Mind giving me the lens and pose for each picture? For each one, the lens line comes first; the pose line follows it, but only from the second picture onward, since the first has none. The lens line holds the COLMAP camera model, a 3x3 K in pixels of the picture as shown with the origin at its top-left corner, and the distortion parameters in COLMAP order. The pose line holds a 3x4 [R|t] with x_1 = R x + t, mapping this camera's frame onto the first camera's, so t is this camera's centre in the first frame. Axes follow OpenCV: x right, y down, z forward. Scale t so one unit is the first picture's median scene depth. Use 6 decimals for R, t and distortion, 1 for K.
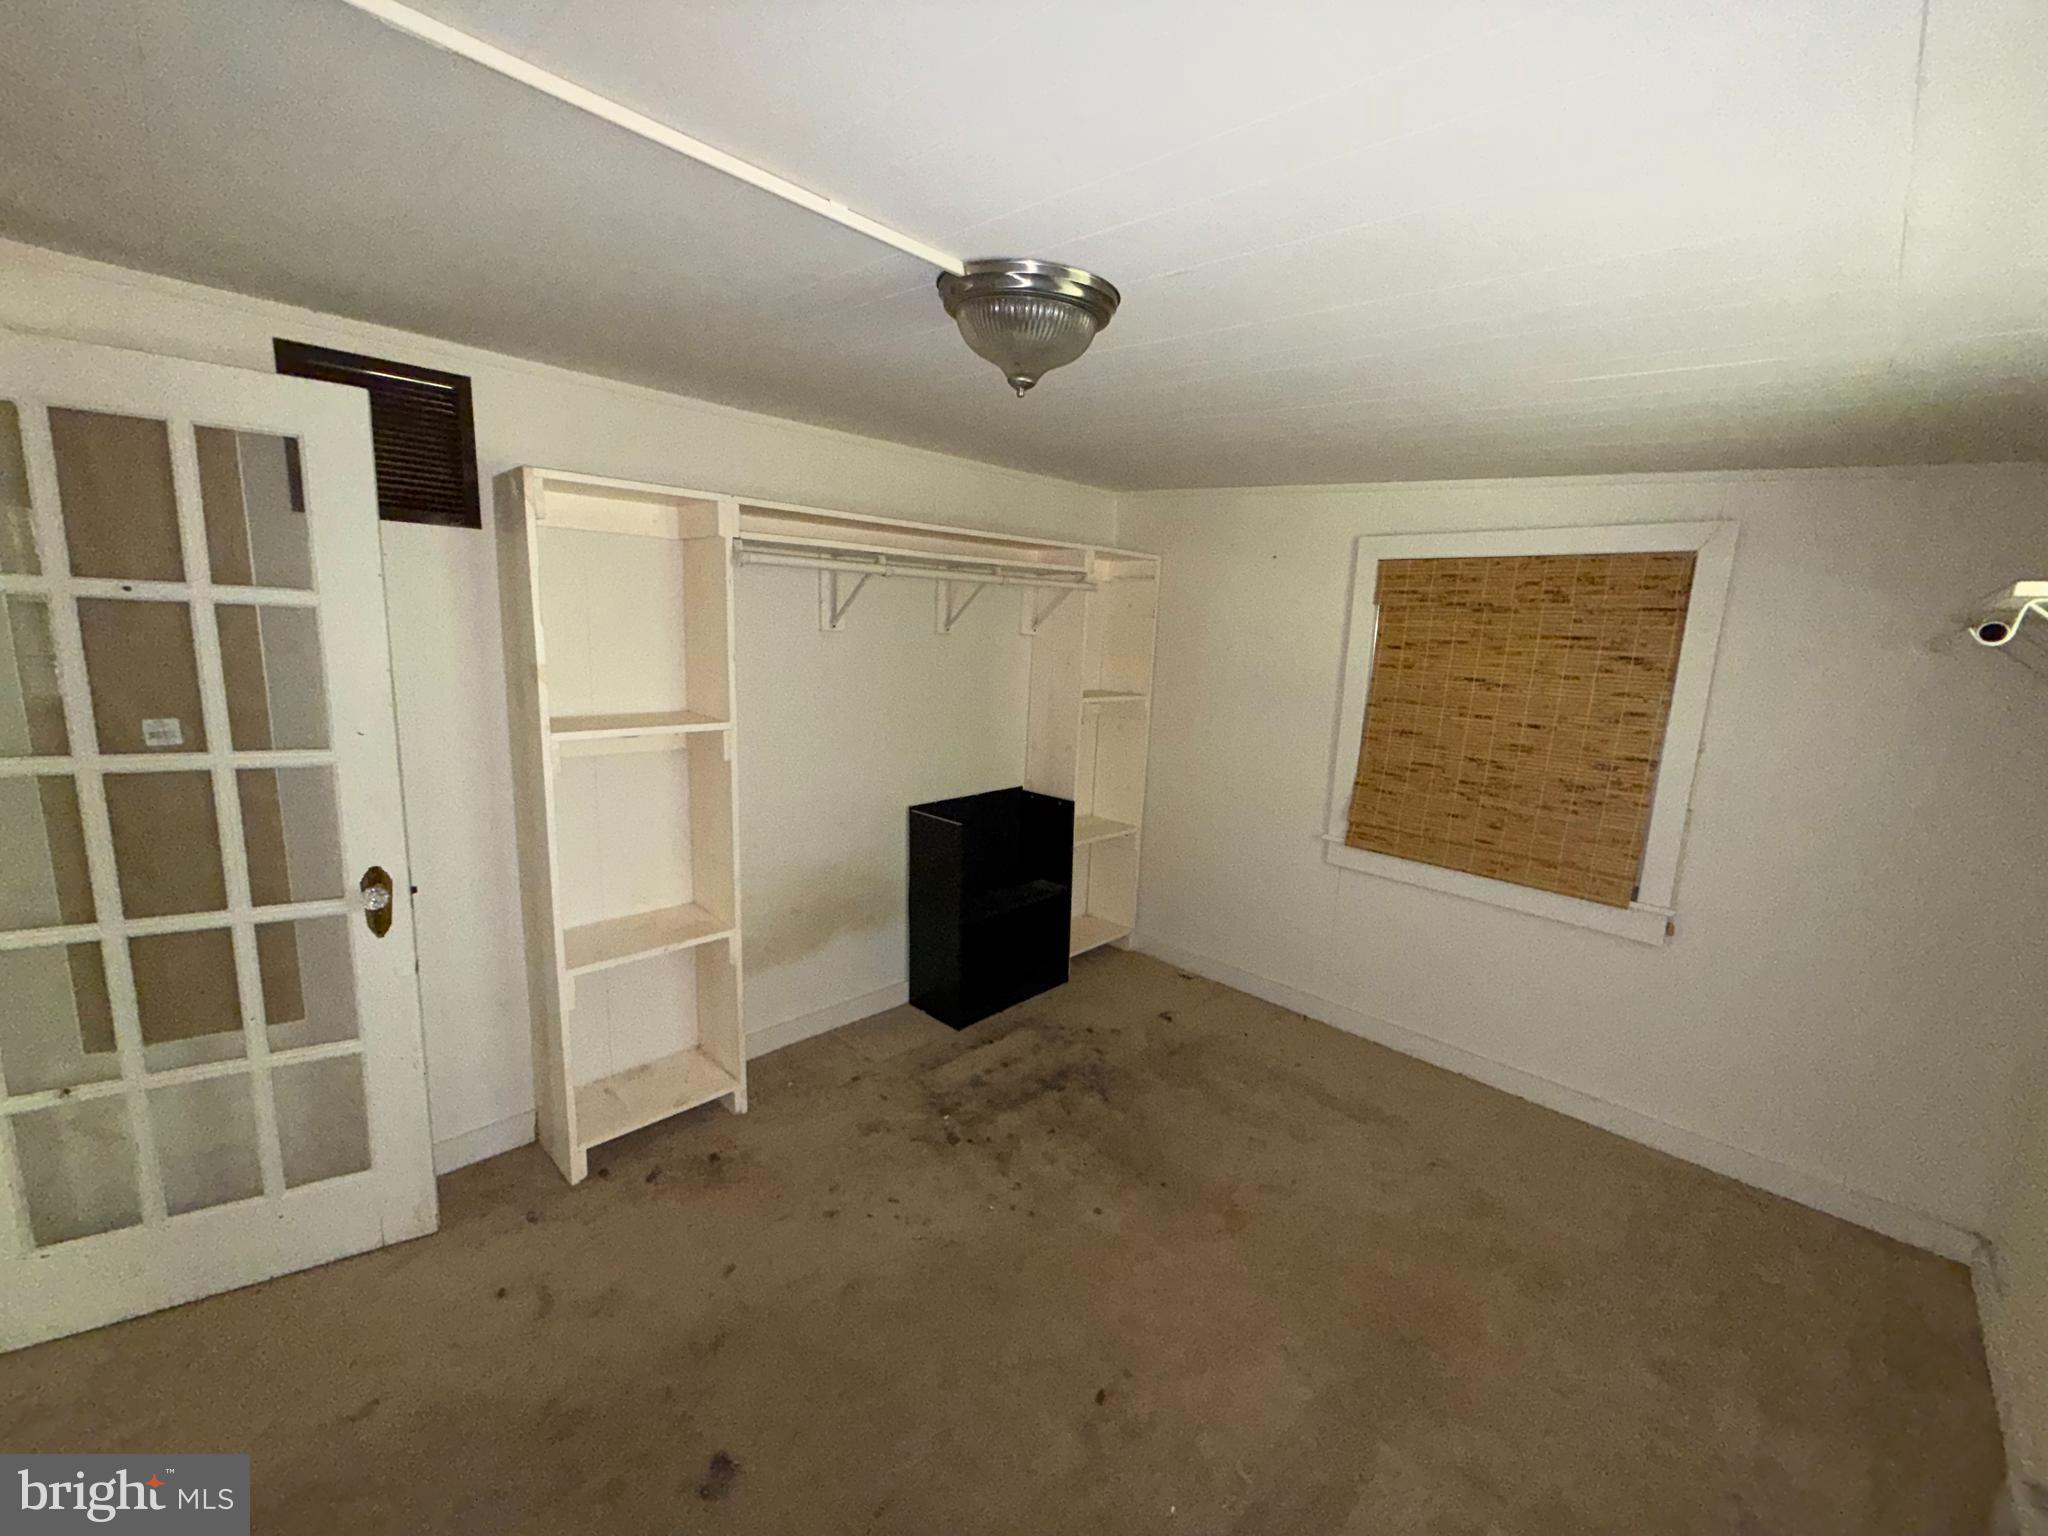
lens RADIAL K [[820.5, 0, 1024.0], [0, 820.5, 768.0], [0, 0, 1]] dist [-0.000011, 0.000070]
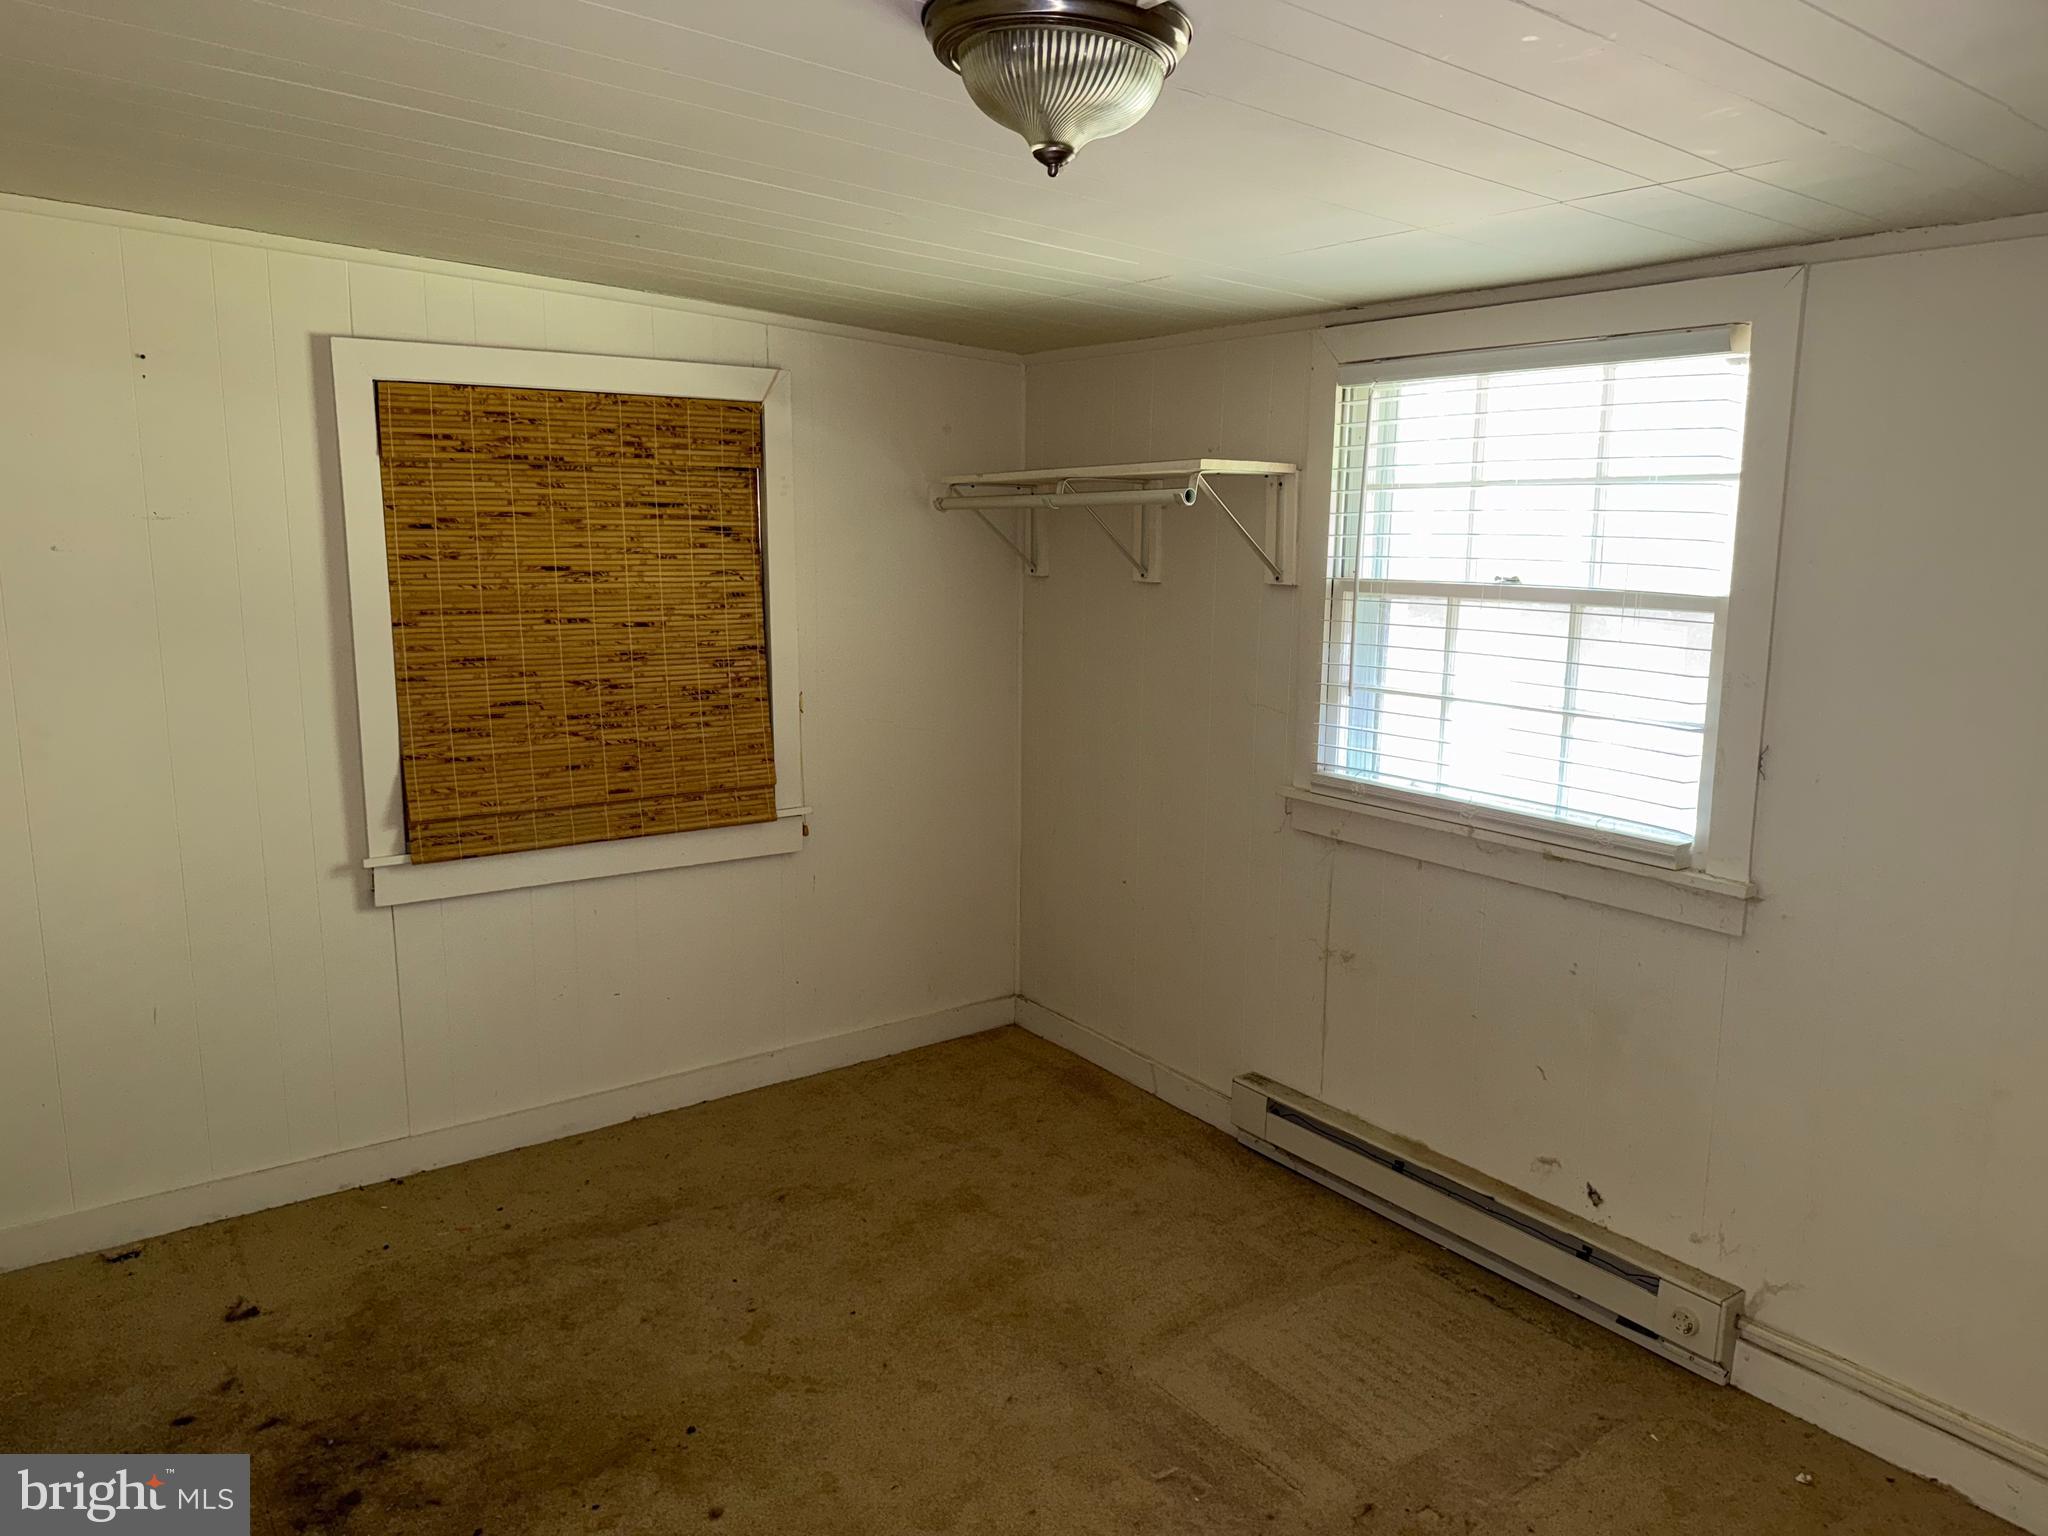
lens RADIAL K [[1439.0, 0, 1021.1], [0, 1439.0, 784.0], [0, 0, 1]] dist [0.028675, -0.056966]
pose [[0.151874, -0.212028, 0.965390, -0.619096], [0.169249, 0.967873, 0.185948, -0.094389], [-0.973801, 0.135151, 0.182880, 0.434895]]
